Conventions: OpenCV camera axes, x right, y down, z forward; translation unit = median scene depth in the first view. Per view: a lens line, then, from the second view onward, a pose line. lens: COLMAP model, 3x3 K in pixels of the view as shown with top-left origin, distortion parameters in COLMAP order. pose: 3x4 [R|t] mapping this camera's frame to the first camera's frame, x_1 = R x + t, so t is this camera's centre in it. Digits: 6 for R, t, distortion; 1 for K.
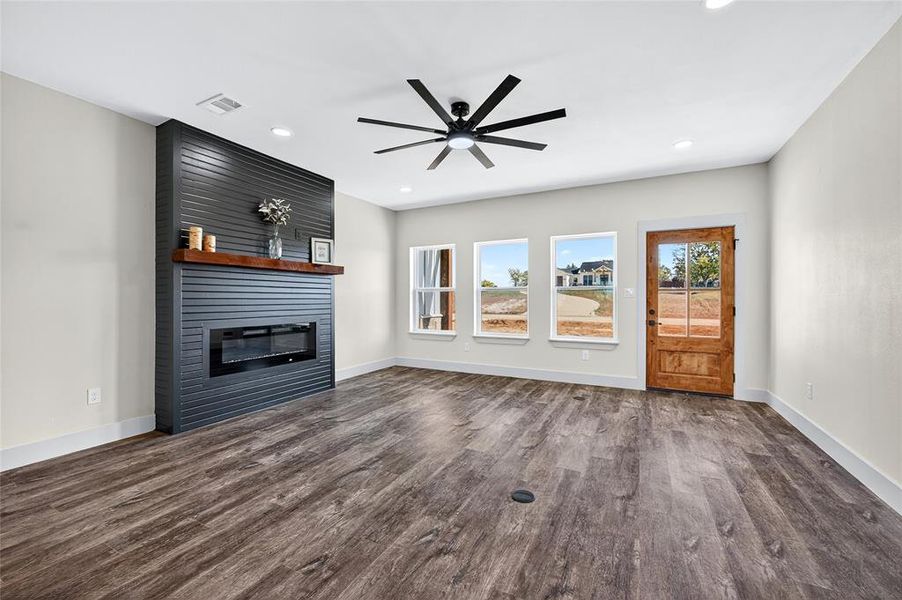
lens RADIAL K [[367.5, 0, 453.5], [0, 367.5, 301.3], [0, 0, 1]] dist [-0.004676, 0.000229]
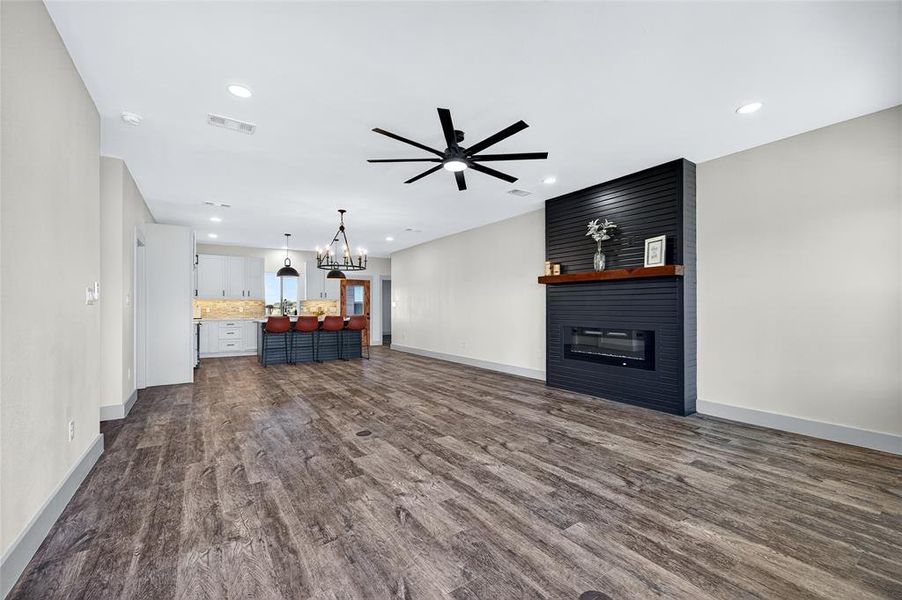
lens RADIAL K [[367.5, 0, 451.5], [0, 367.5, 305.5], [0, 0, 1]] dist [-0.004676, 0.000229]
pose [[-0.476780, -0.004188, -0.879013, 0.879091], [-0.002833, 0.999991, -0.003227, -0.002288], [0.879018, 0.000952, -0.476787, 1.318487]]
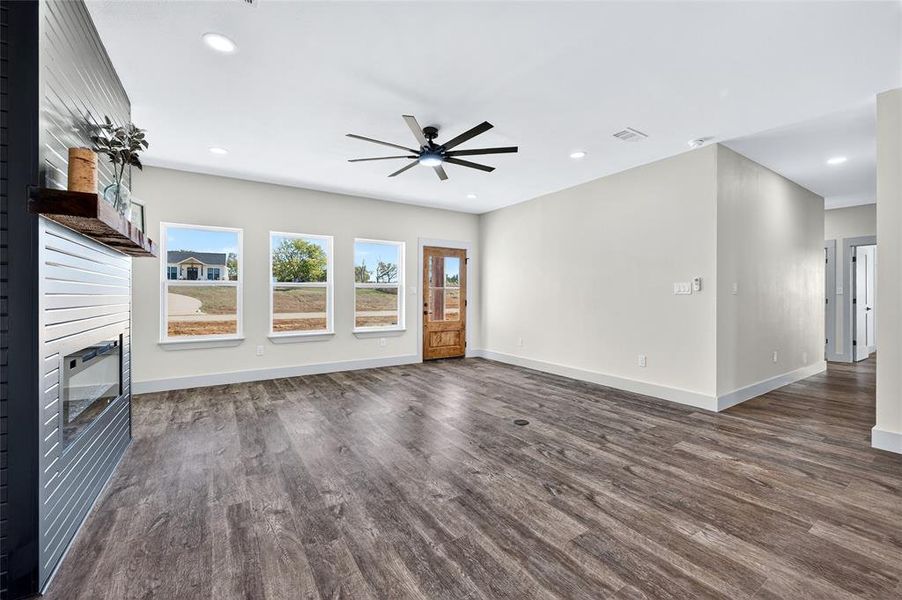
lens RADIAL K [[367.5, 0, 455.7], [0, 367.5, 297.9], [0, 0, 1]] dist [-0.004676, 0.000229]
pose [[0.496638, -0.005087, 0.867943, -0.827599], [0.004510, 0.999984, 0.003281, -0.000976], [-0.867946, 0.002285, 0.496654, 0.299987]]
